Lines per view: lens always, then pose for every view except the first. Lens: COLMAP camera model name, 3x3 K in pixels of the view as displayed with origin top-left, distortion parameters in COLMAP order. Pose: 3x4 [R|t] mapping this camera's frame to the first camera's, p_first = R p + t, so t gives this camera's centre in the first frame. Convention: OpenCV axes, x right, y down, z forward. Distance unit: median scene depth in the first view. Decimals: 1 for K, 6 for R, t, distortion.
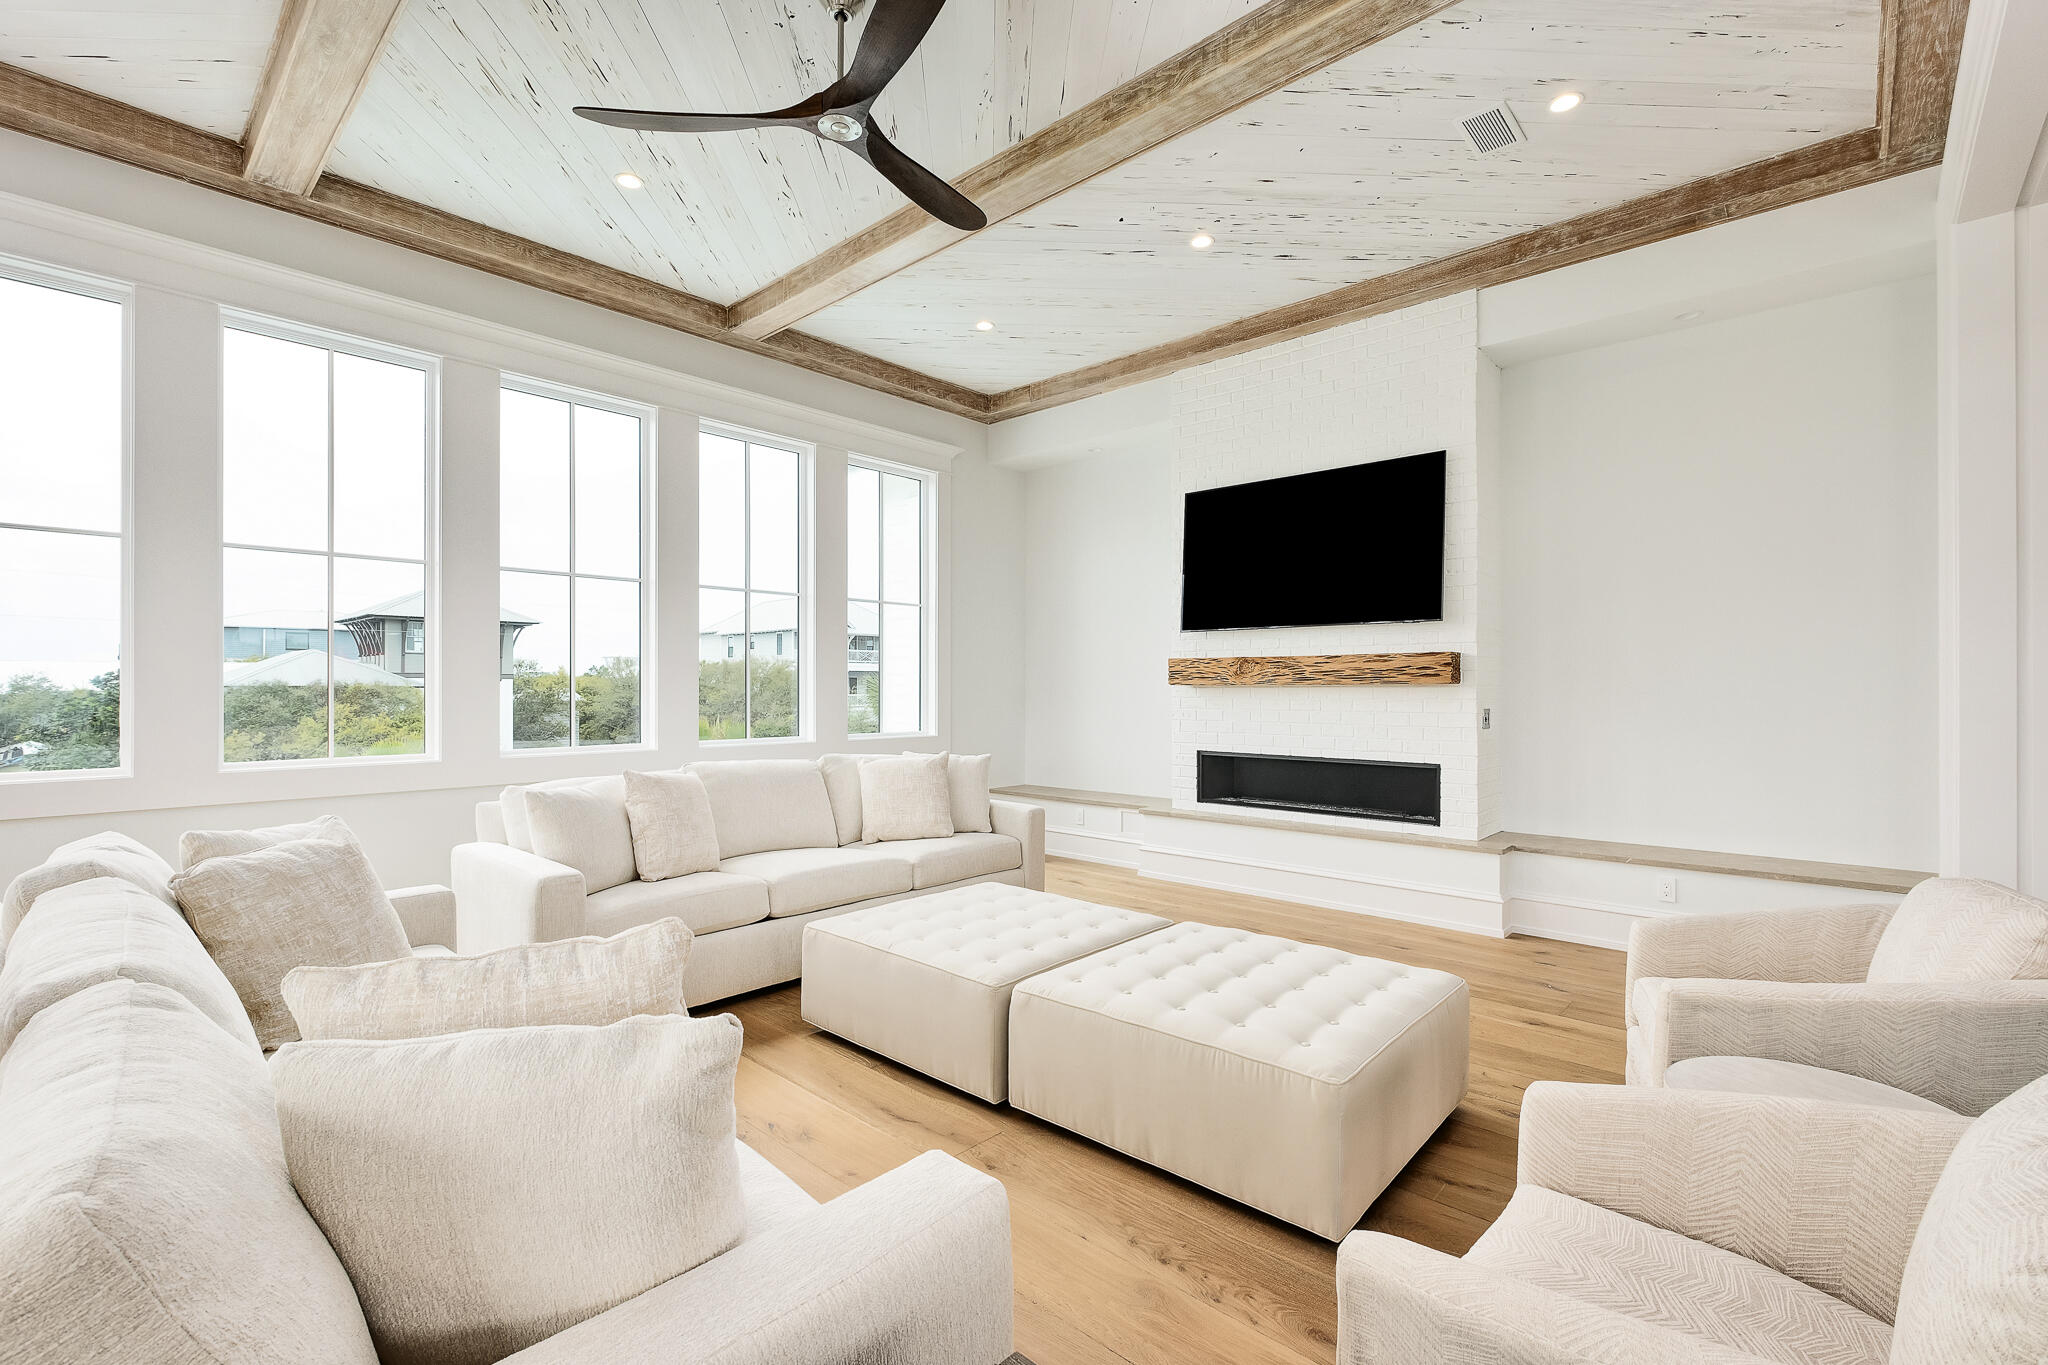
lens RADIAL K [[892.3, 0, 1031.3], [0, 892.3, 688.0], [0, 0, 1]] dist [-0.002802, 0.000171]
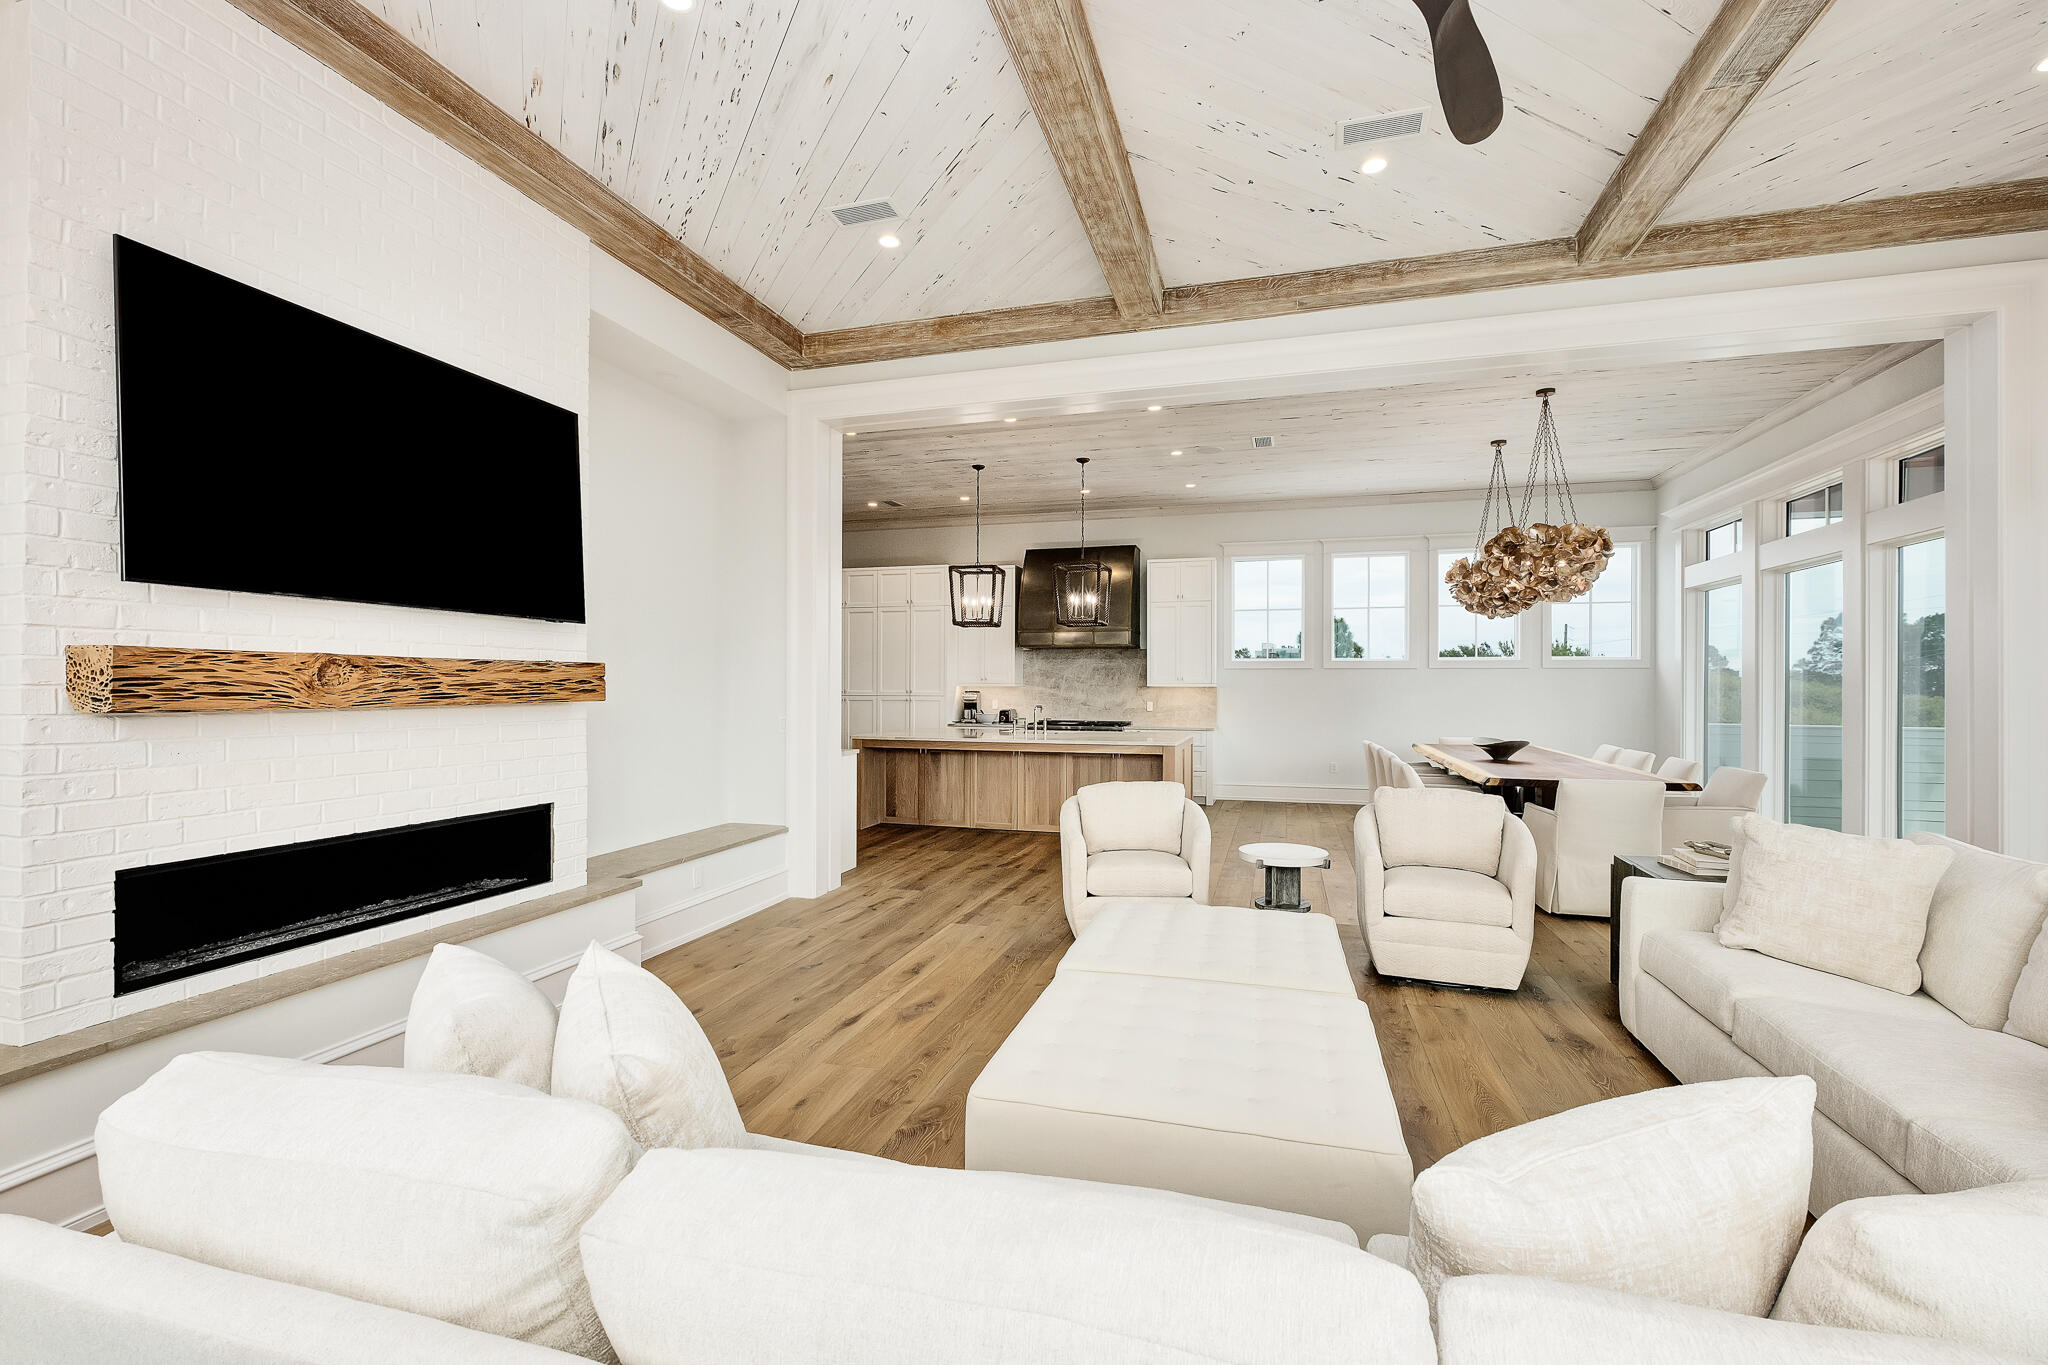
lens RADIAL K [[892.3, 0, 1020.3], [0, 892.3, 684.7], [0, 0, 1]] dist [-0.002802, 0.000171]
pose [[-0.432297, -0.000751, 0.901731, -0.431518], [-0.002367, 0.999997, -0.000302, -0.019685], [-0.901728, -0.002265, -0.432297, 0.957086]]
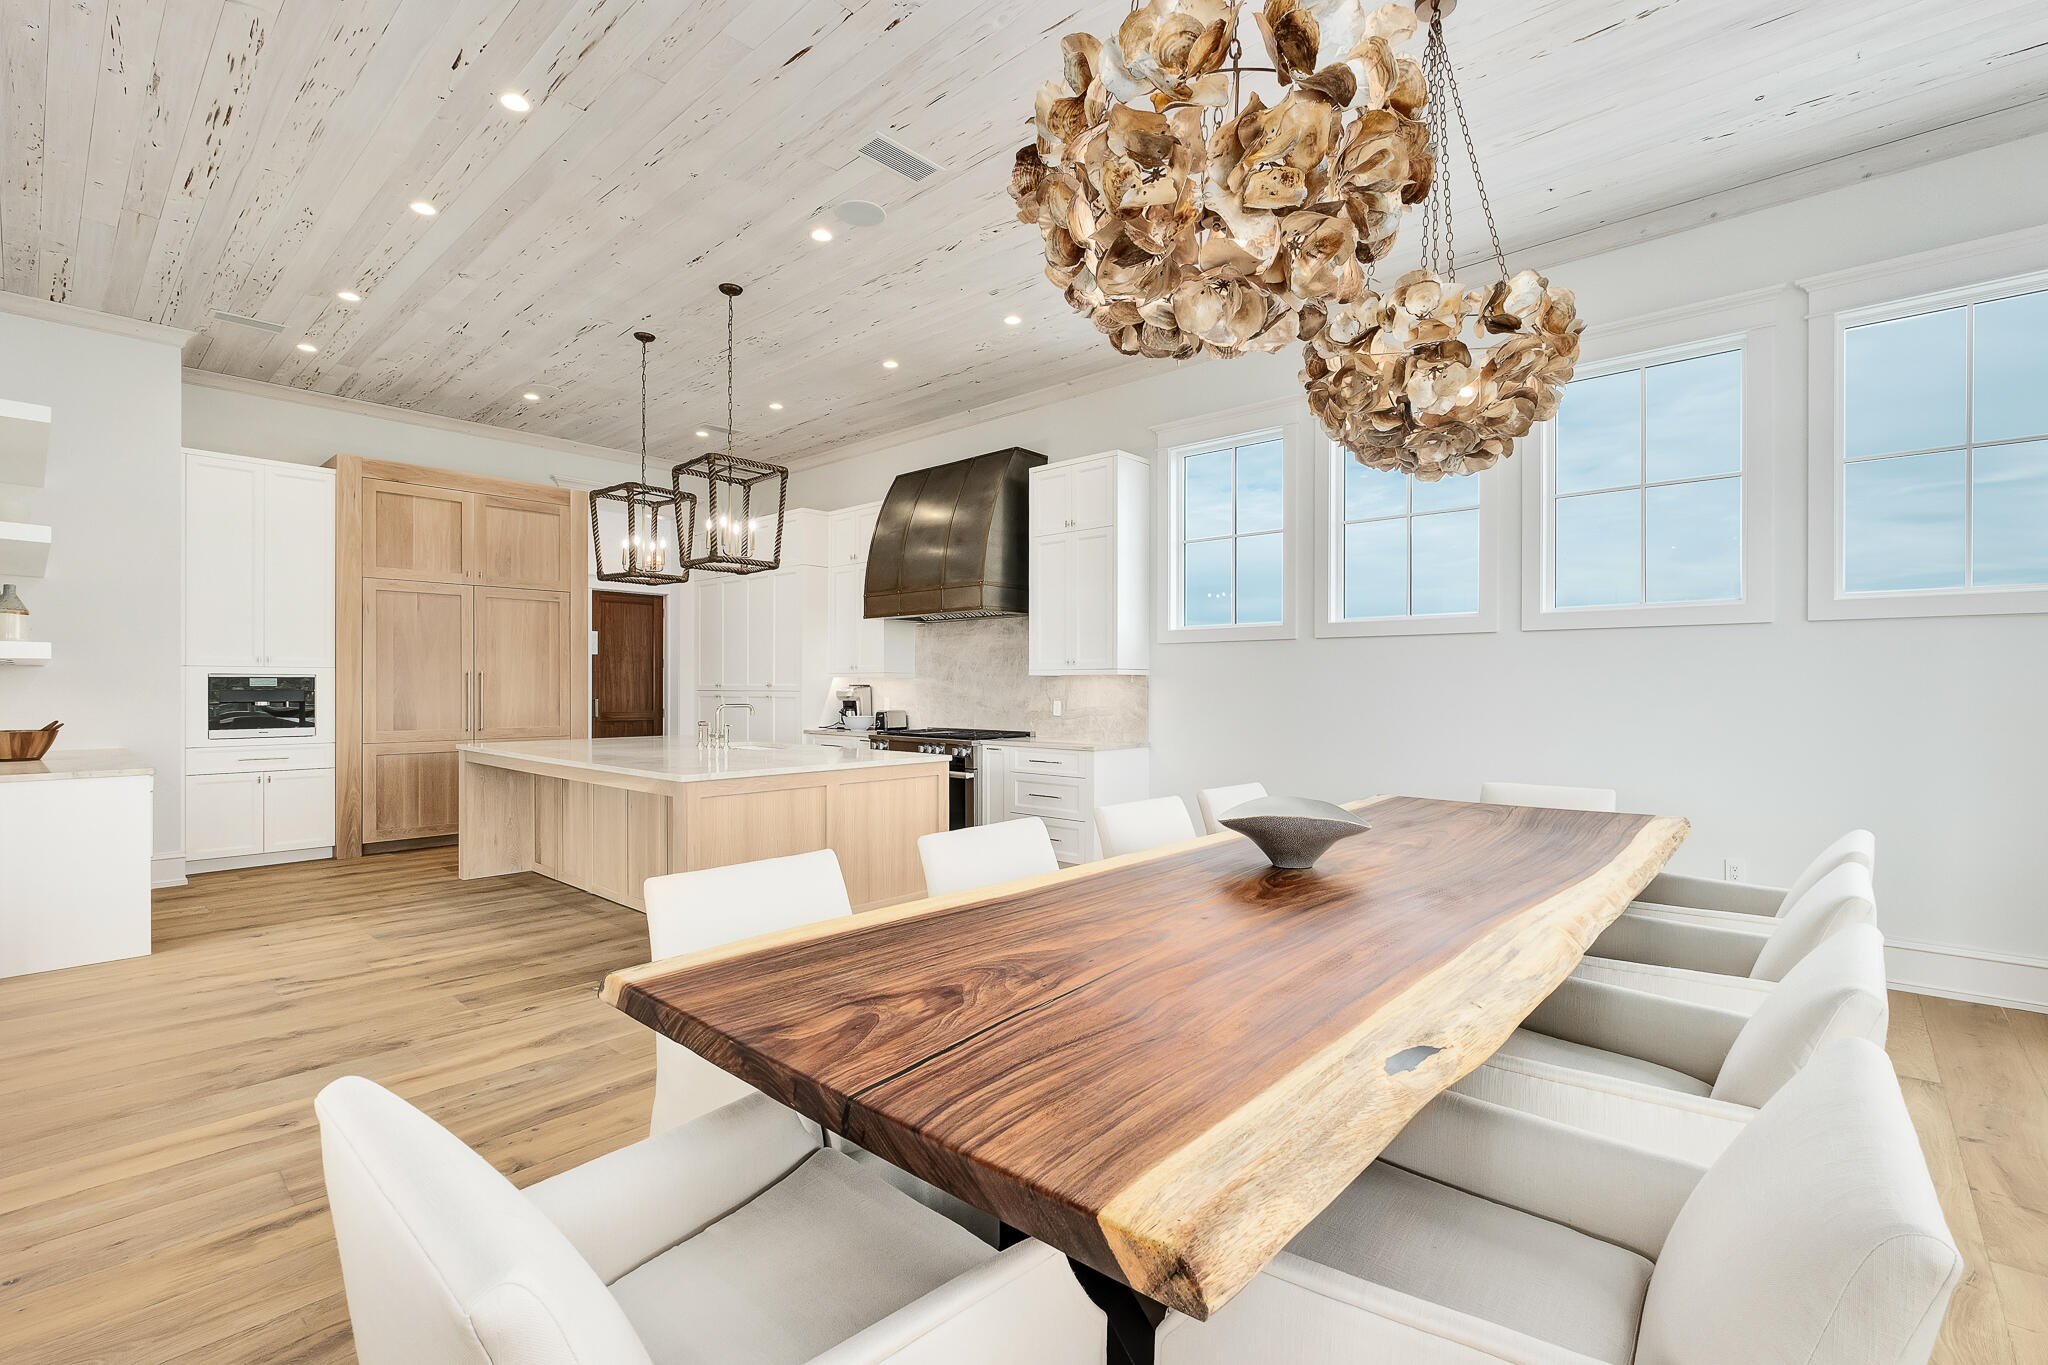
lens RADIAL K [[892.3, 0, 1030.7], [0, 892.3, 673.6], [0, 0, 1]] dist [-0.002802, 0.000171]
pose [[-0.003153, 0.004760, 0.999984, -0.255660], [0.007593, 0.999960, -0.004736, -0.017727], [-0.999966, 0.007577, -0.003189, 0.538009]]
